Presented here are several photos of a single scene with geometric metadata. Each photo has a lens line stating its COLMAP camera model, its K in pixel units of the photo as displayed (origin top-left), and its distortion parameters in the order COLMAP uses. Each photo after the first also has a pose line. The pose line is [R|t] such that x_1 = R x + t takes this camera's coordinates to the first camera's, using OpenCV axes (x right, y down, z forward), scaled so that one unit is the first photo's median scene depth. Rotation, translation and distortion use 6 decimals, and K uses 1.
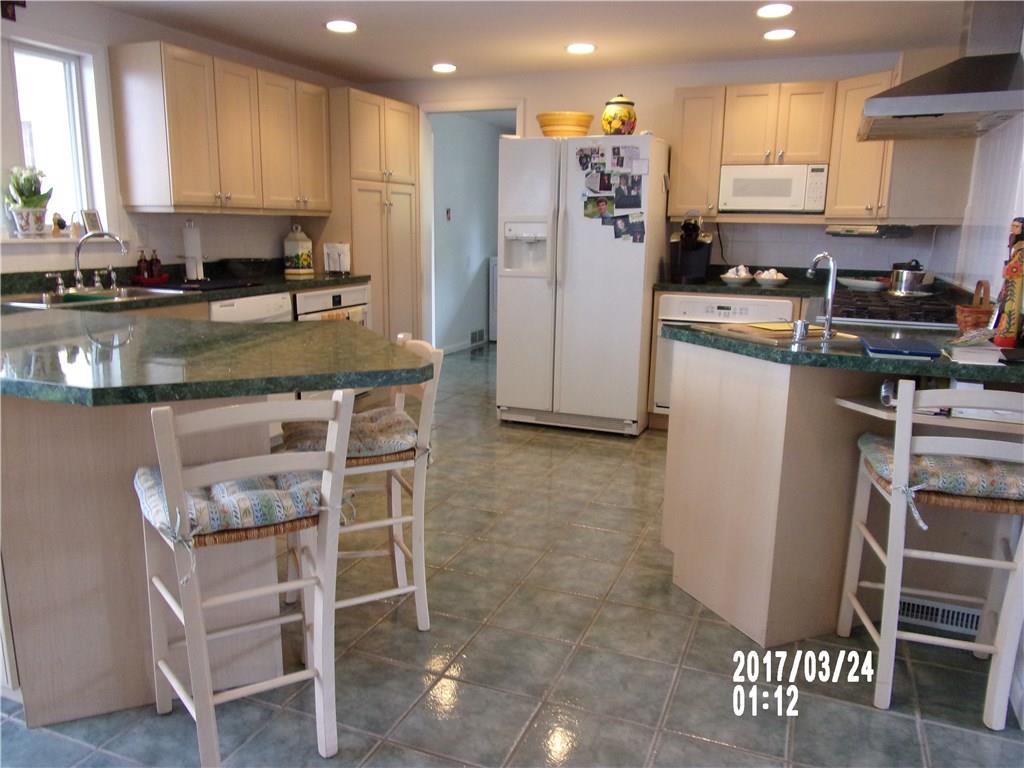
lens RADIAL K [[773.0, 0, 515.0], [0, 773.0, 387.3], [0, 0, 1]] dist [-0.022898, 0.012742]
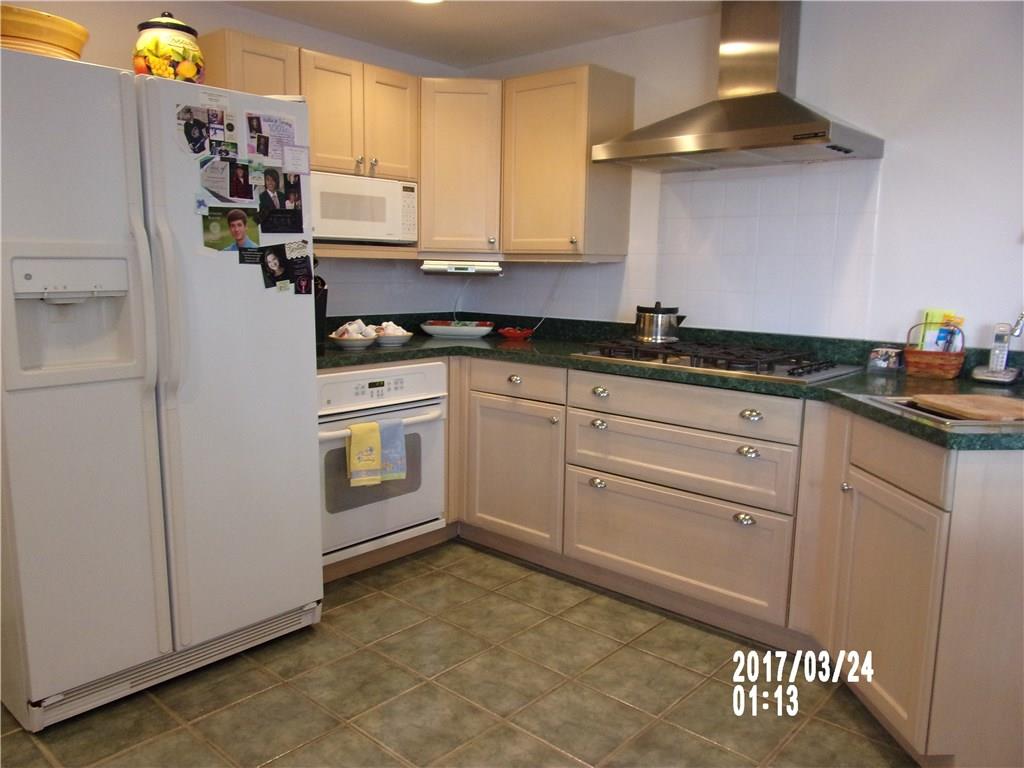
lens RADIAL K [[773.0, 0, 511.2], [0, 773.0, 382.9], [0, 0, 1]] dist [-0.022898, 0.012742]
pose [[0.355564, -0.149242, 0.922660, -0.312523], [0.181343, 0.979426, 0.088540, -0.145667], [-0.916891, 0.135837, 0.375313, 0.655873]]
